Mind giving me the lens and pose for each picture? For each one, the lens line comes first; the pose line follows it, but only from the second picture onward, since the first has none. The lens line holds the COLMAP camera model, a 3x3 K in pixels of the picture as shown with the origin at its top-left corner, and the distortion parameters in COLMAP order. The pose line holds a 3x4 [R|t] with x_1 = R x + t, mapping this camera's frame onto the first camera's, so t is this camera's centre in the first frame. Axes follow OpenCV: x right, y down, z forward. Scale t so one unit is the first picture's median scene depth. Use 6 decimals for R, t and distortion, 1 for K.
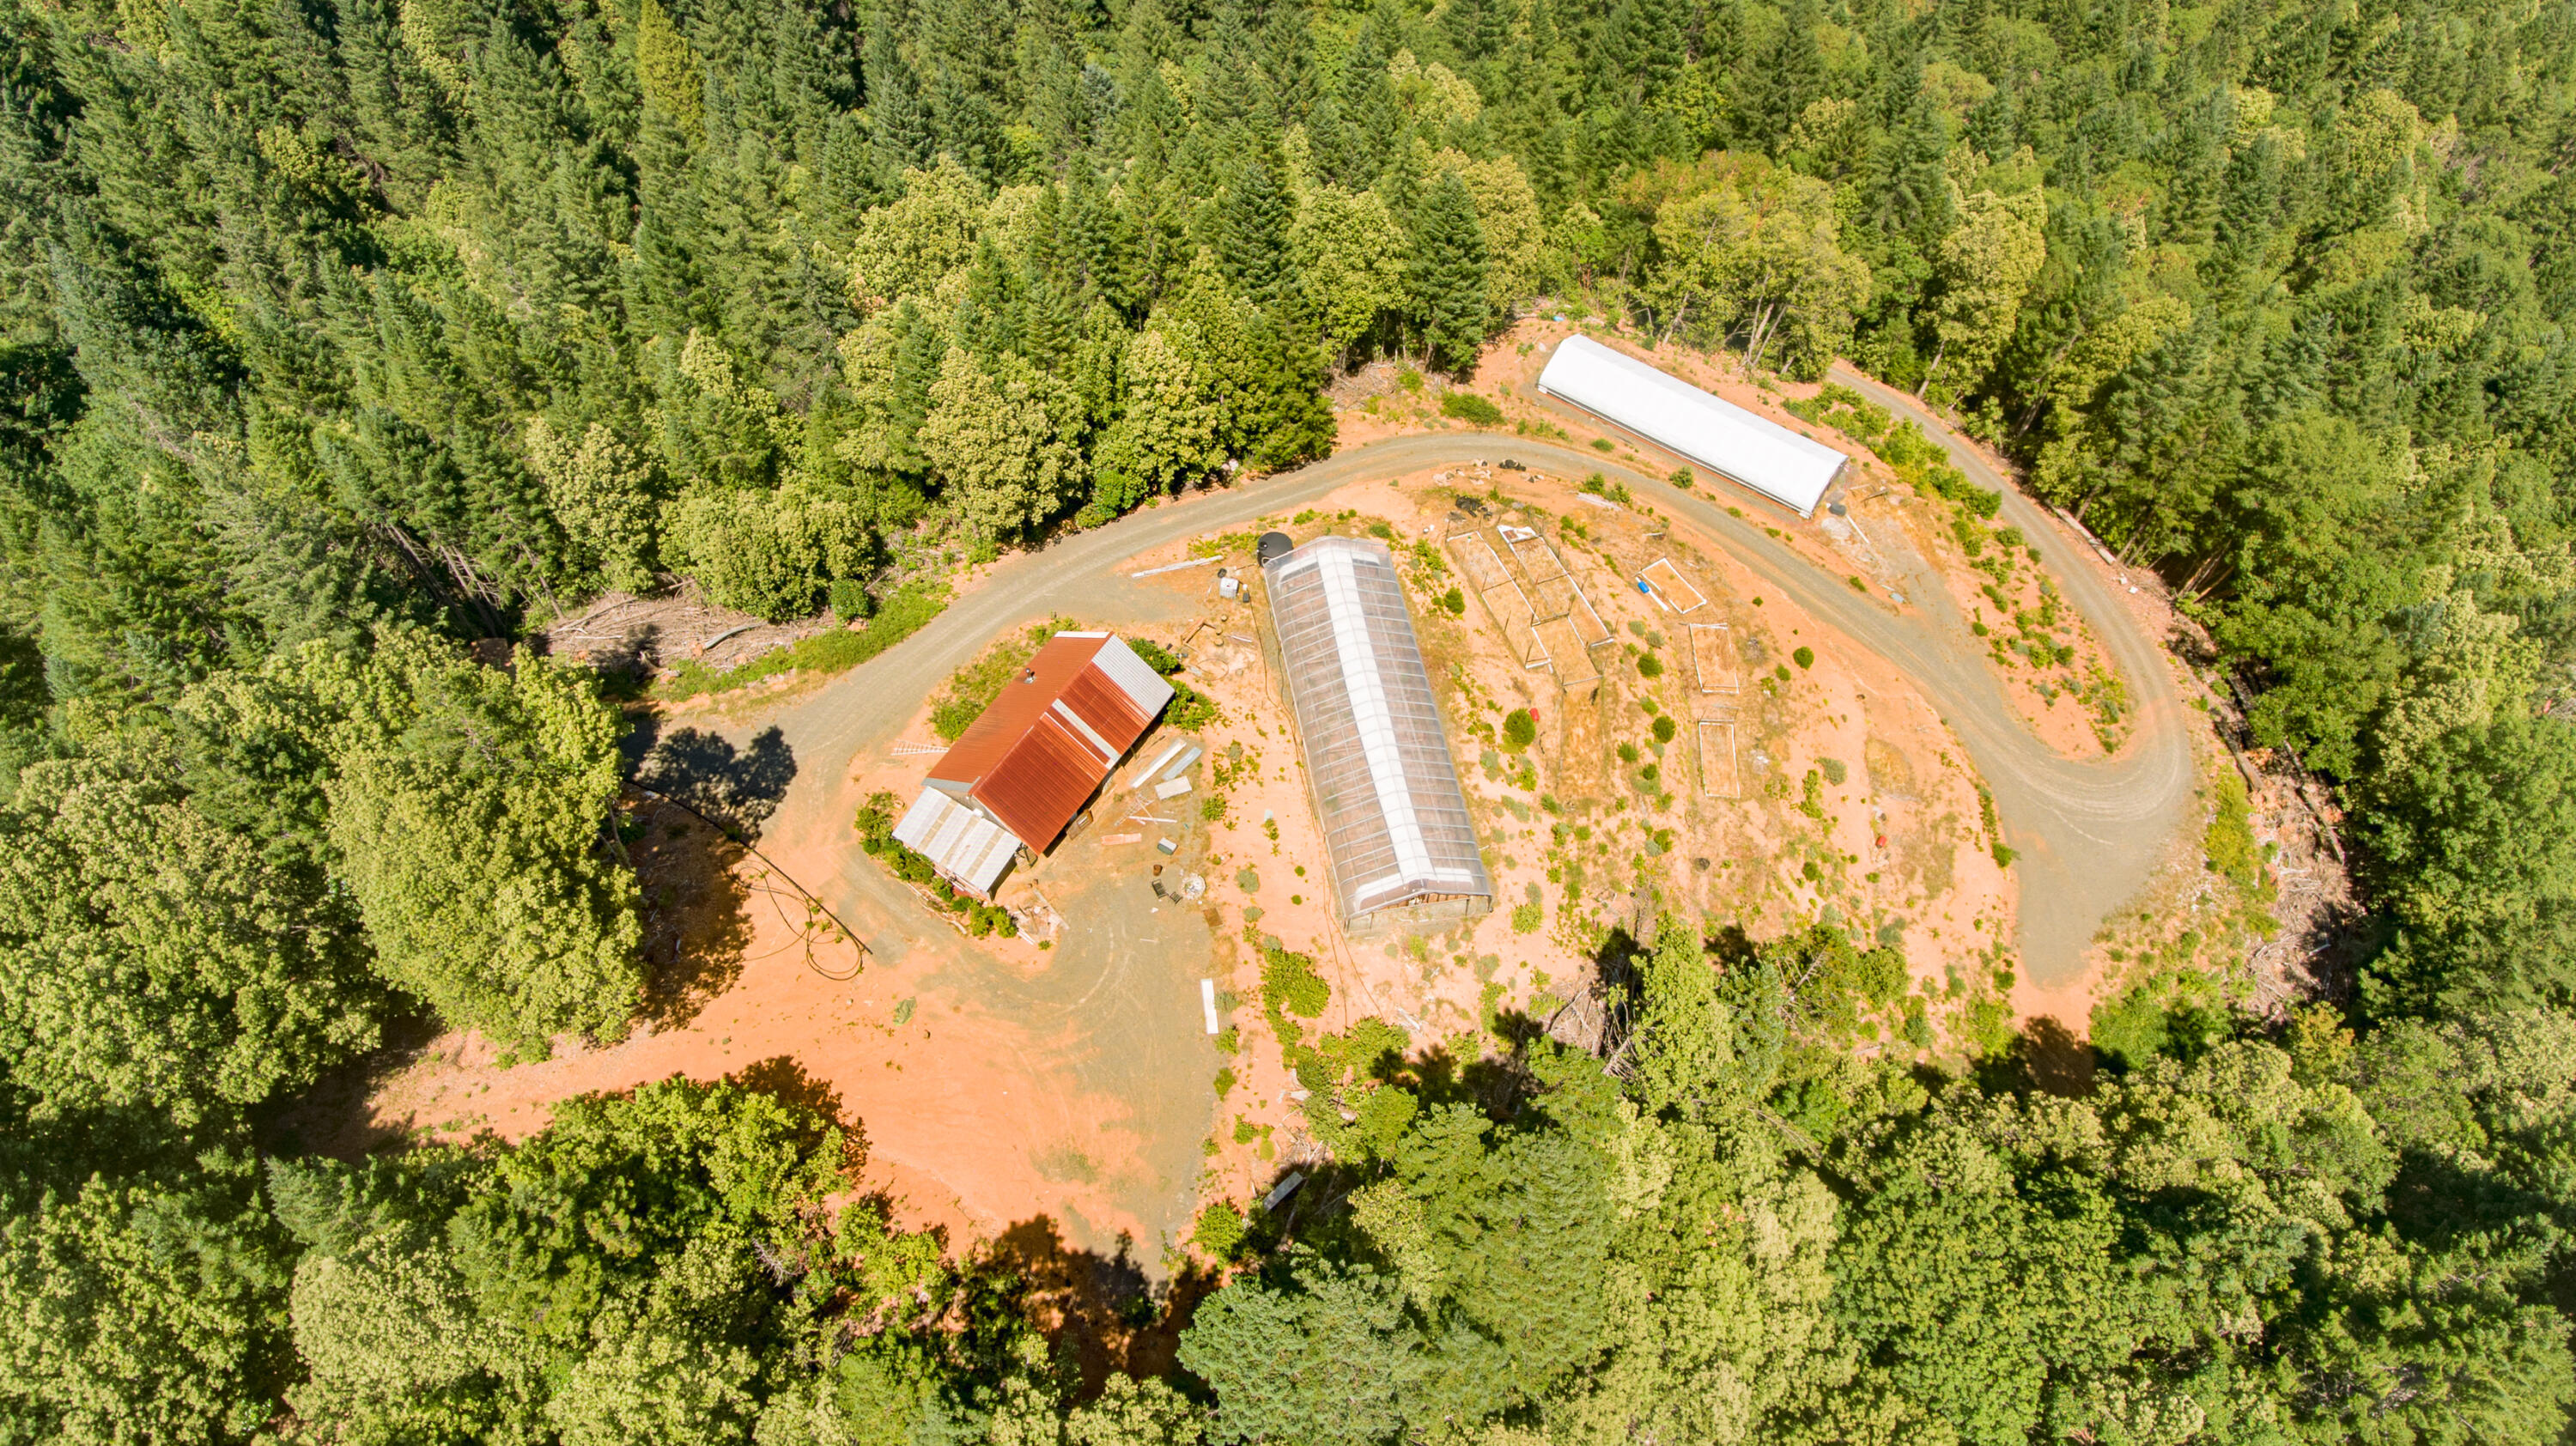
lens RADIAL K [[1508.6, 0, 1298.0], [0, 1508.6, 719.4], [0, 0, 1]] dist [-0.002366, 0.000345]
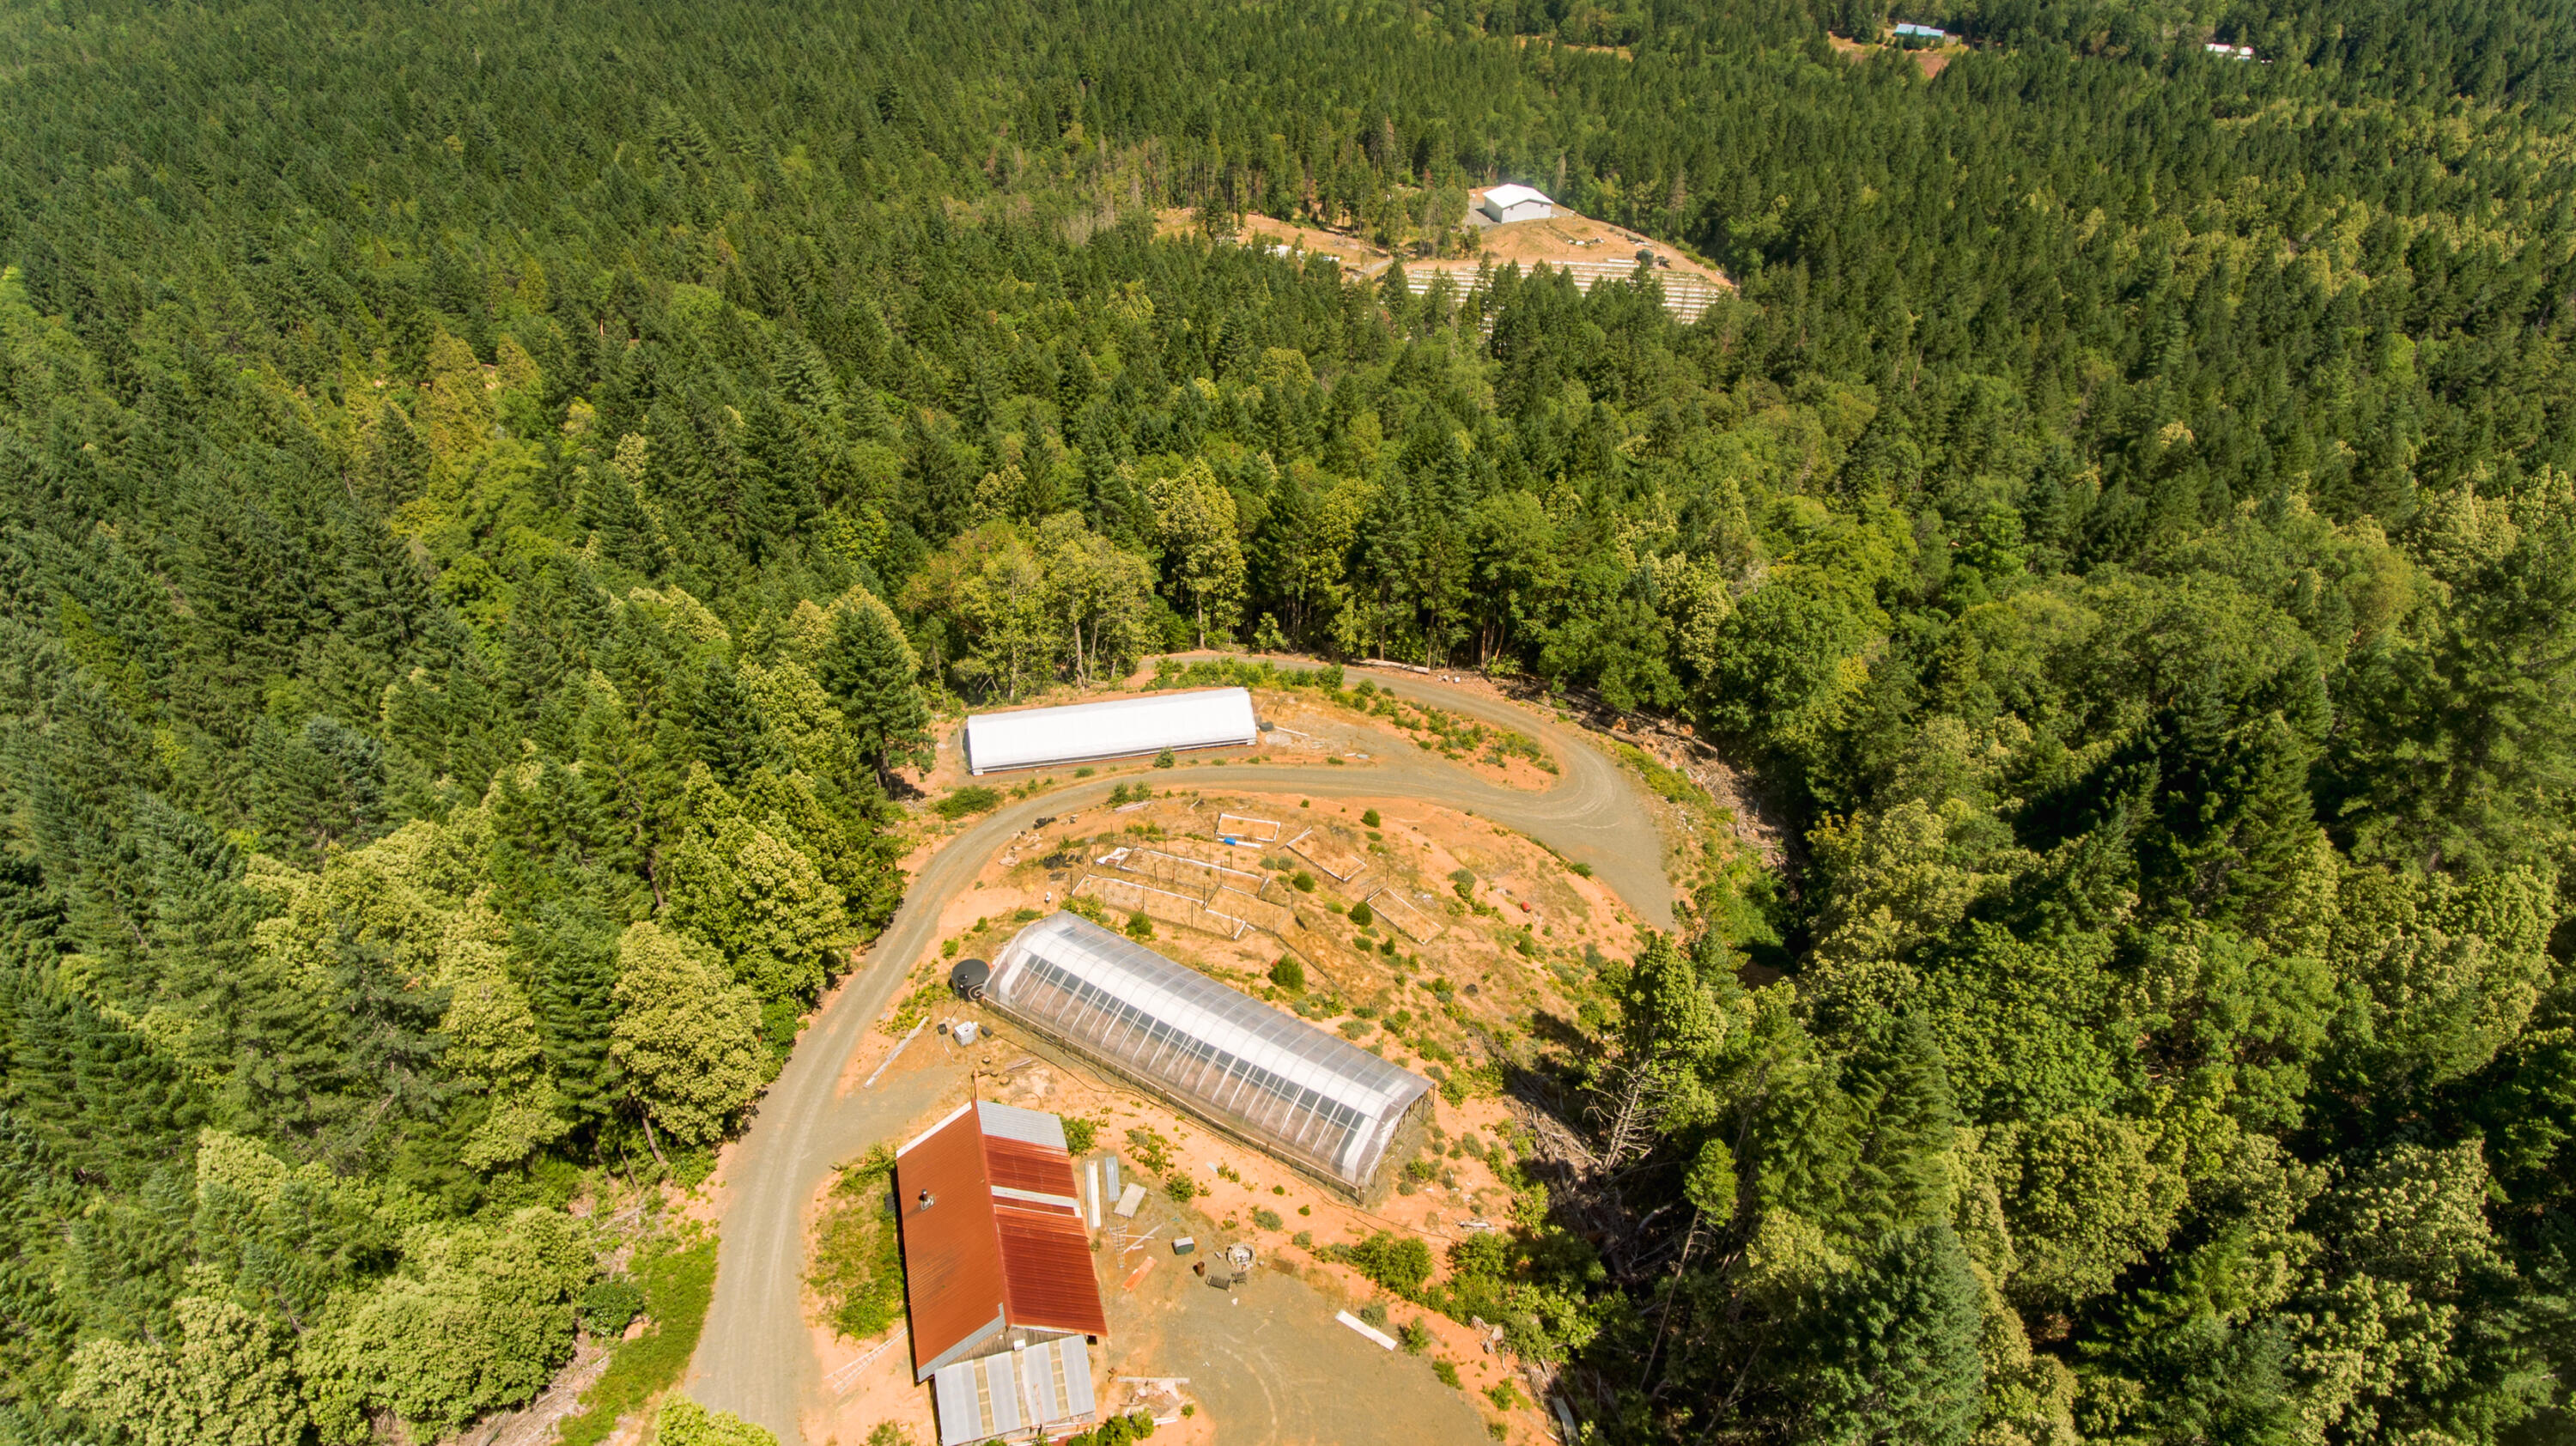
lens RADIAL K [[1508.6, 0, 1298.0], [0, 1508.6, 719.4], [0, 0, 1]] dist [-0.002366, 0.000345]
pose [[0.666100, -0.436998, 0.604436, -0.338306], [0.601388, 0.794020, -0.088677, -0.032612], [-0.441183, 0.422569, 0.791703, 0.104036]]
